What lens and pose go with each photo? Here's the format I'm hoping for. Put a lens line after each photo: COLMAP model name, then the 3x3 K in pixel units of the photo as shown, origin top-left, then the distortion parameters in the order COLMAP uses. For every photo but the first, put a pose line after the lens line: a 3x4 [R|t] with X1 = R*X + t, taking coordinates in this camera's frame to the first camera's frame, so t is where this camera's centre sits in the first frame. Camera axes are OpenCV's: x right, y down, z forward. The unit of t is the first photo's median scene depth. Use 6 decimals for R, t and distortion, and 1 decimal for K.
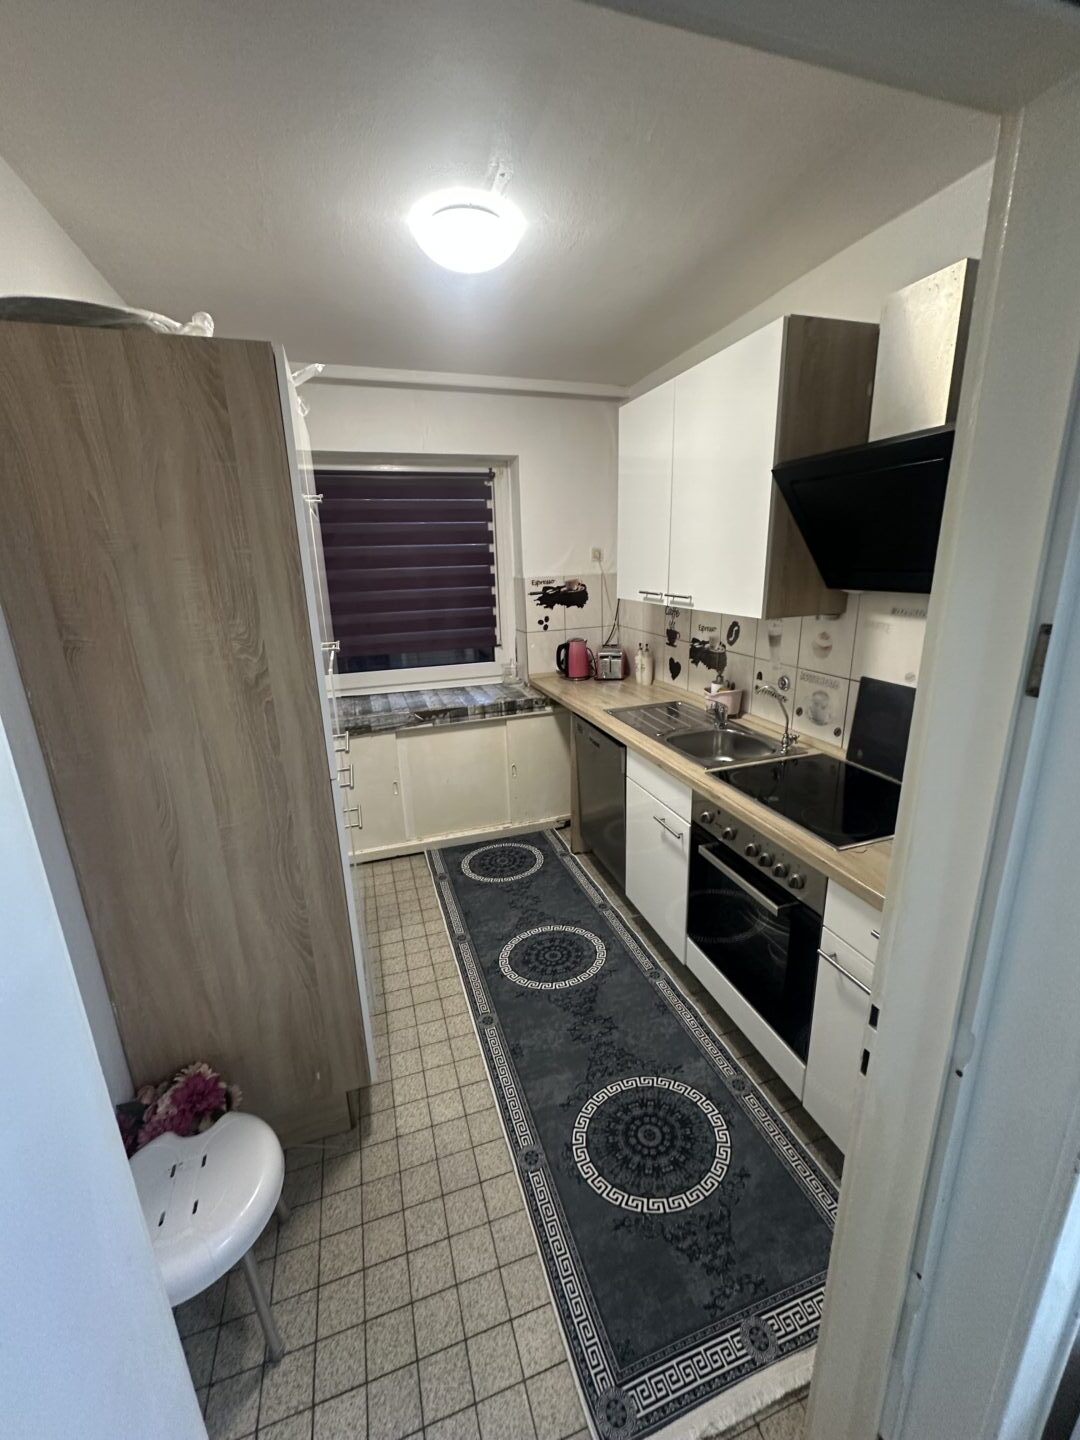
lens RADIAL K [[574.6, 0, 537.4], [0, 574.6, 715.1], [0, 0, 1]] dist [-0.000643, -0.000040]
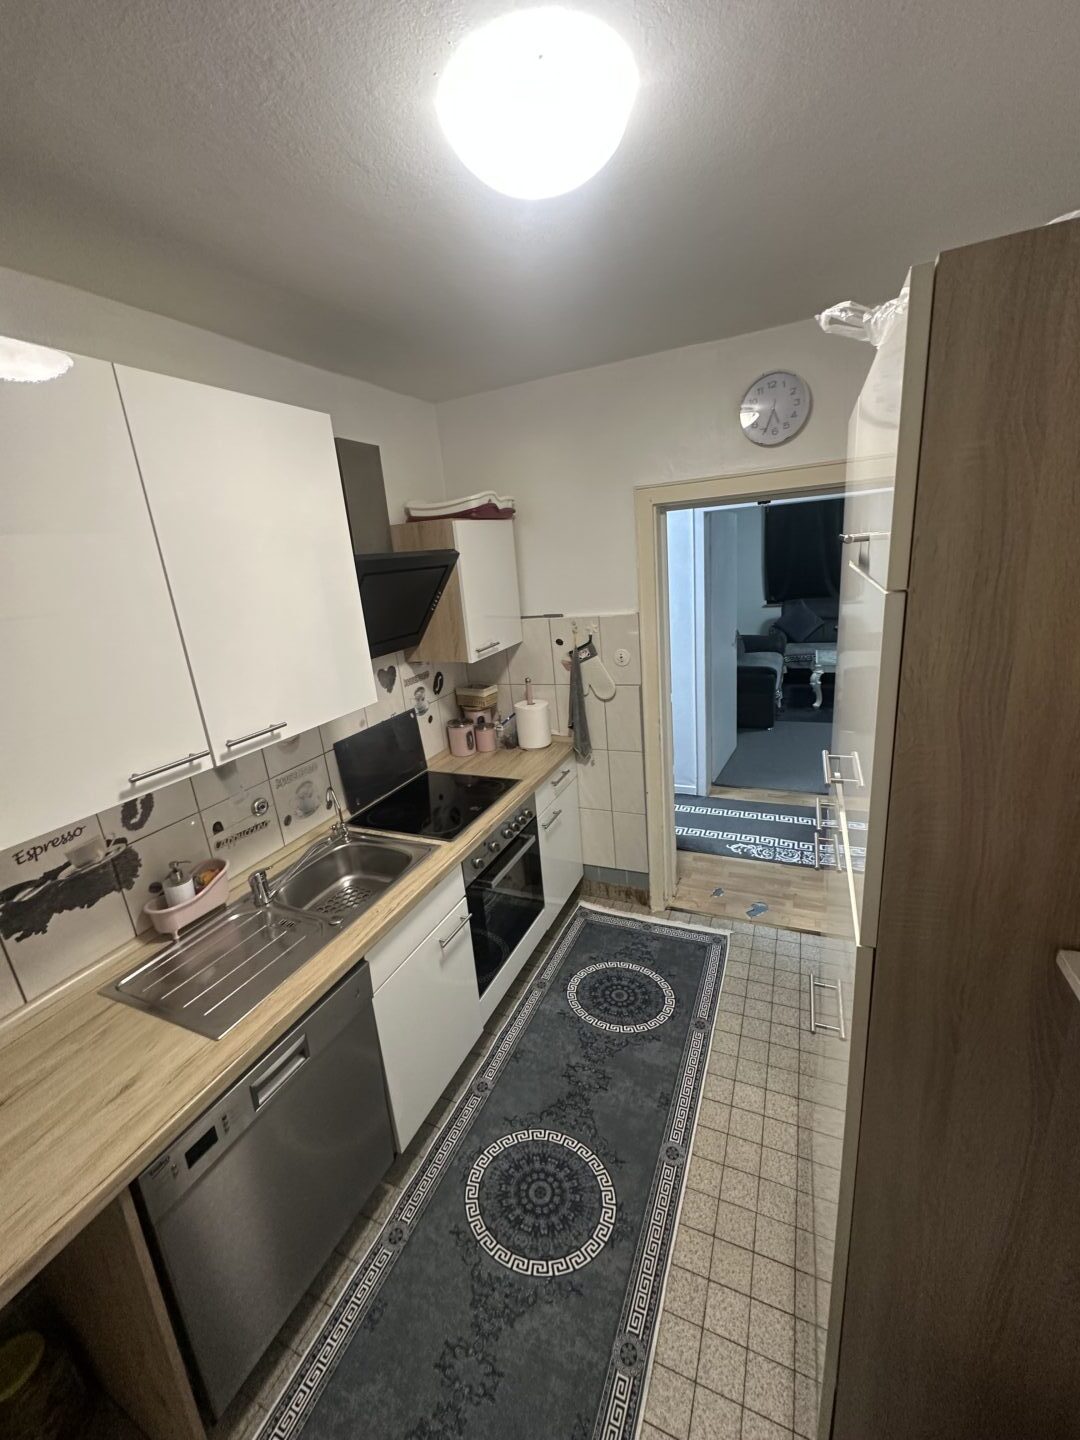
lens RADIAL K [[574.6, 0, 537.4], [0, 574.6, 715.1], [0, 0, 1]] dist [-0.000643, -0.000040]
pose [[-0.733383, -0.094756, 0.673179, -0.430006], [0.283021, 0.857786, 0.429073, -0.431630], [-0.618101, 0.505198, -0.602268, 1.240735]]
